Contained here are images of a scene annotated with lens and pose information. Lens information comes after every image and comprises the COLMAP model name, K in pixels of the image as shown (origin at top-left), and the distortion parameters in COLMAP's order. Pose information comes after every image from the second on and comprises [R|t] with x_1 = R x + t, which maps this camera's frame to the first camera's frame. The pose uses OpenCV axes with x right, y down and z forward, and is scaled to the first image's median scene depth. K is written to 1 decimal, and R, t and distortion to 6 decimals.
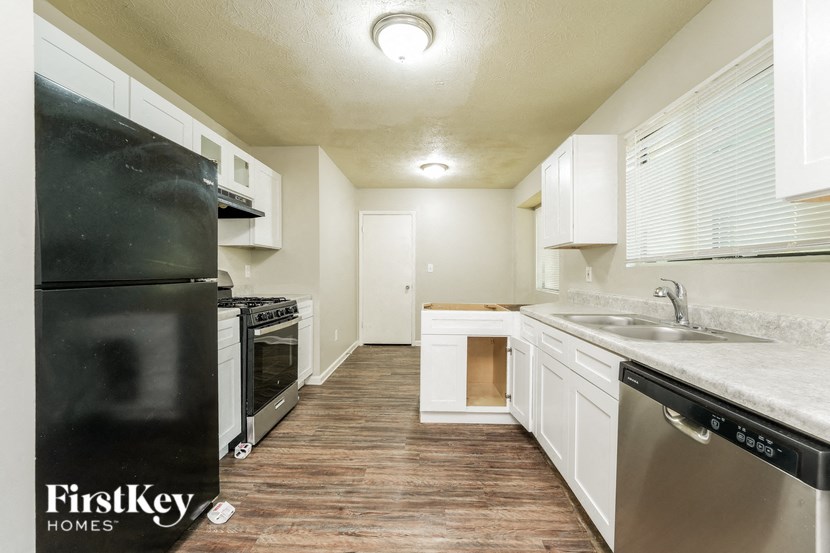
lens RADIAL K [[350.3, 0, 413.4], [0, 350.3, 279.4], [0, 0, 1]] dist [-0.001367, -0.000250]
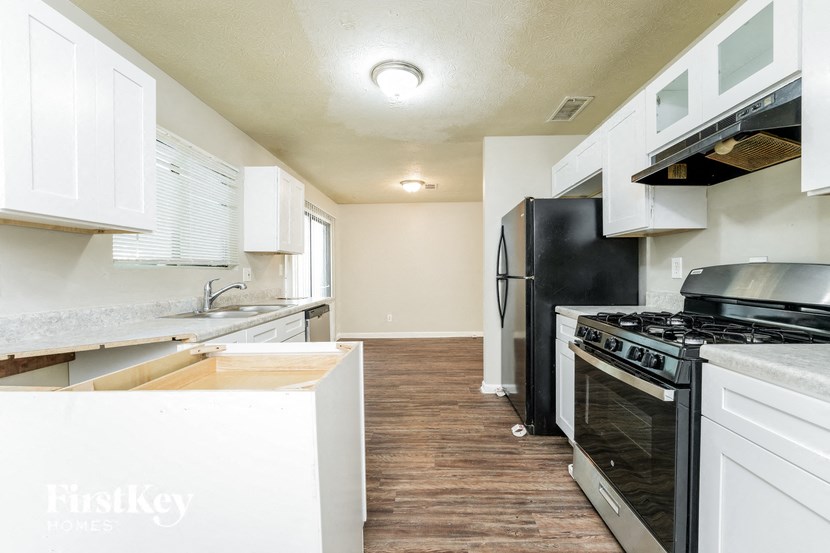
lens RADIAL K [[350.0, 0, 418.1], [0, 350.0, 264.8], [0, 0, 1]] dist [-0.004913, -0.000663]
pose [[-0.999974, 0.003486, -0.006382, -0.080914], [0.003548, 0.999947, -0.009663, -0.036547], [0.006348, -0.009686, -0.999933, 2.032934]]
